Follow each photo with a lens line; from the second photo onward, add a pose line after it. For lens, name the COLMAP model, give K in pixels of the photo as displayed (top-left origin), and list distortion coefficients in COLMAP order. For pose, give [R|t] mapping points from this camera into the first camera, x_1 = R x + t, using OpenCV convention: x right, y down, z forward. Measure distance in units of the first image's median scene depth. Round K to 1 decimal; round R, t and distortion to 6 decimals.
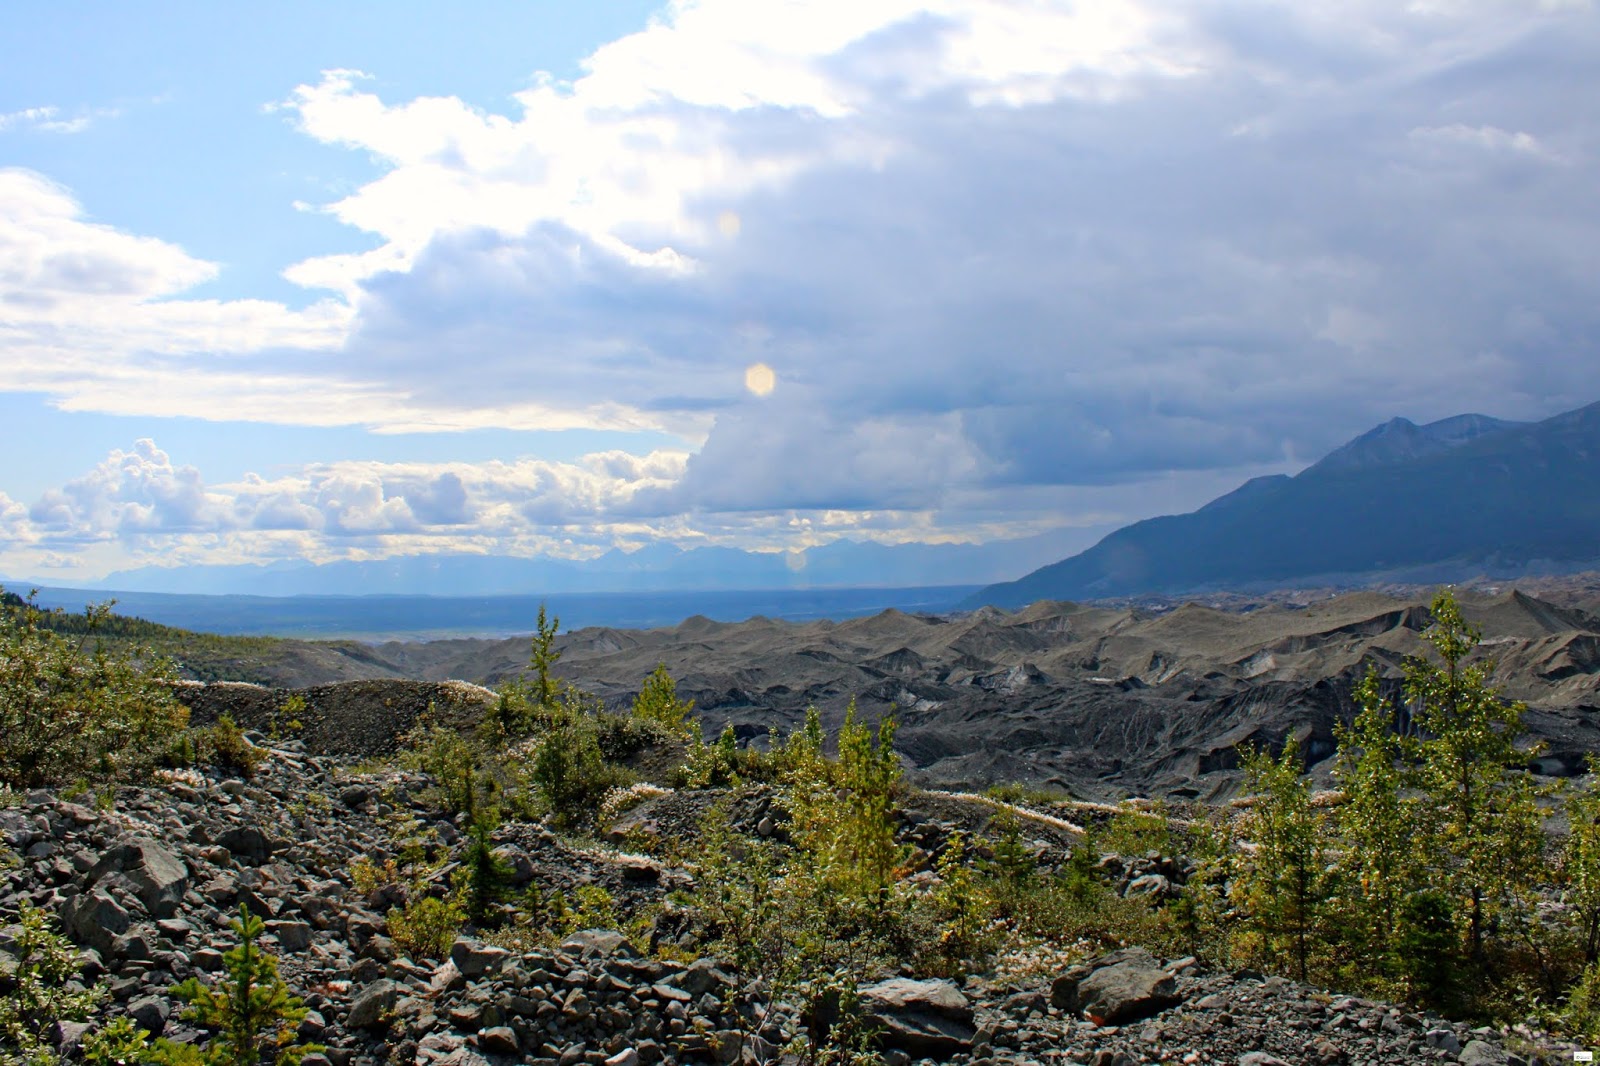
lens RADIAL K [[2196.6, 0, 800.0], [0, 2196.6, 533.0], [0, 0, 1]] dist [-0.159563, 0.415954]
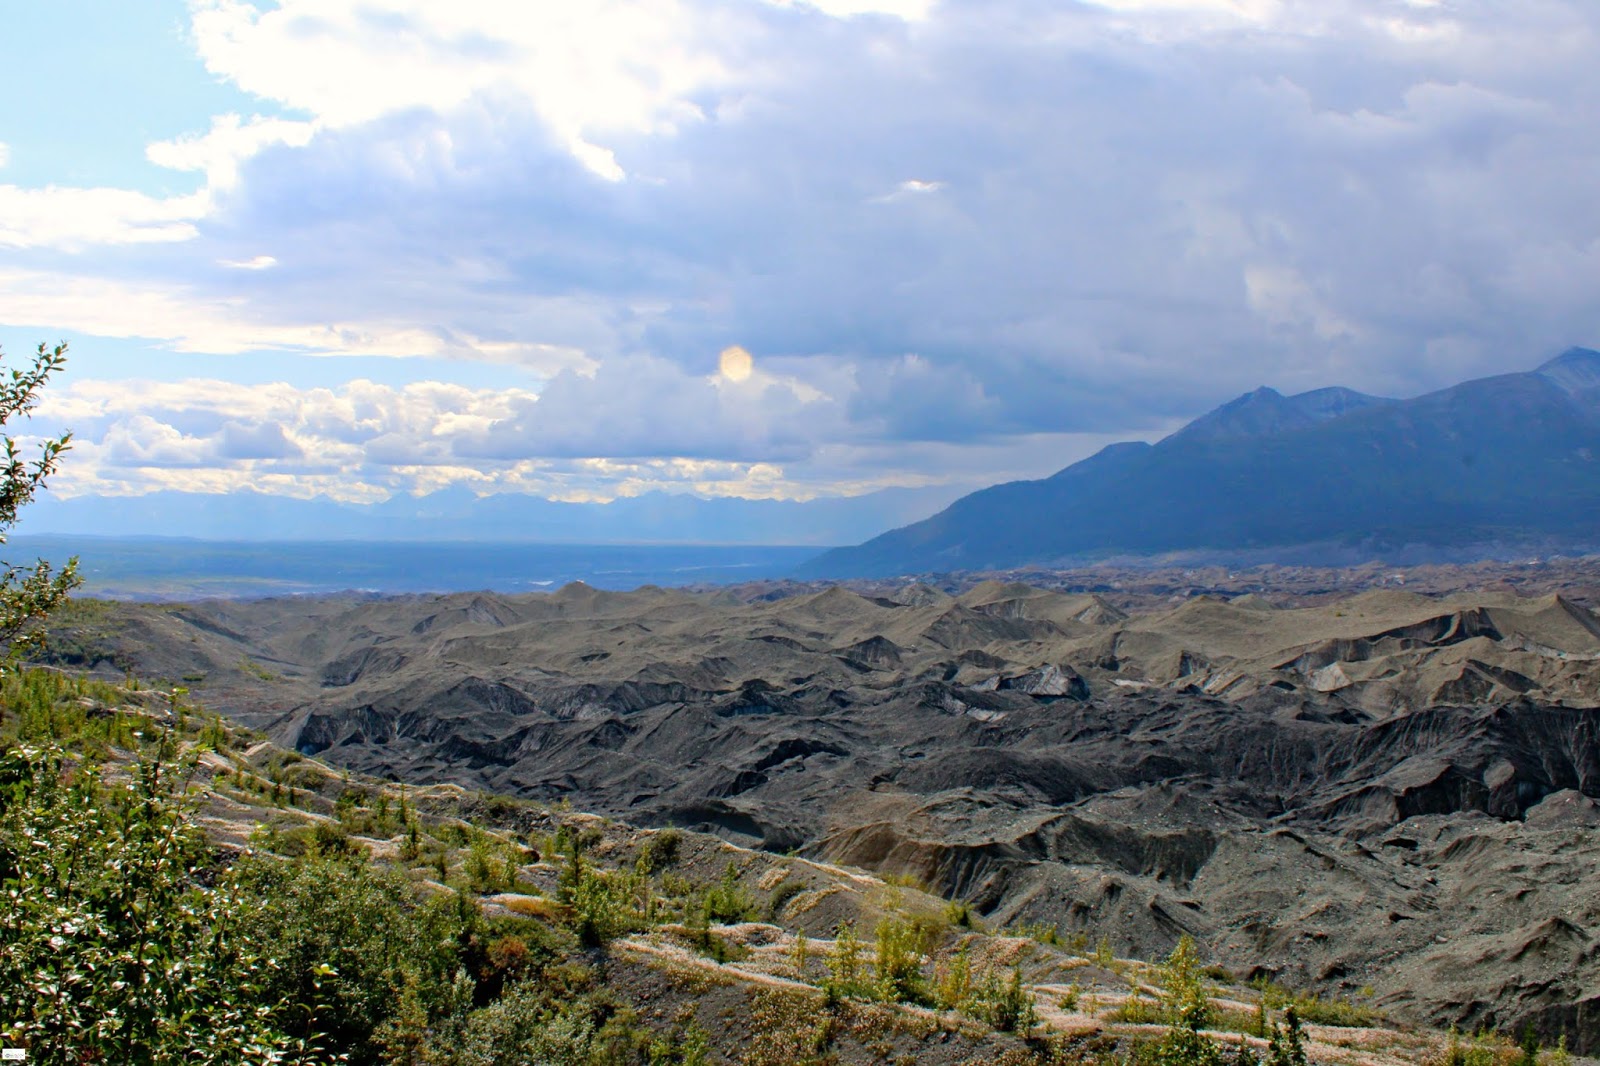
lens RADIAL K [[2196.6, 0, 800.0], [0, 2196.6, 533.0], [0, 0, 1]] dist [-0.159563, 0.415954]
pose [[0.975376, 0.033822, 0.217938, -0.177014], [-0.041401, 0.998683, 0.030299, -0.013879], [-0.216626, -0.038576, 0.975492, 0.158598]]
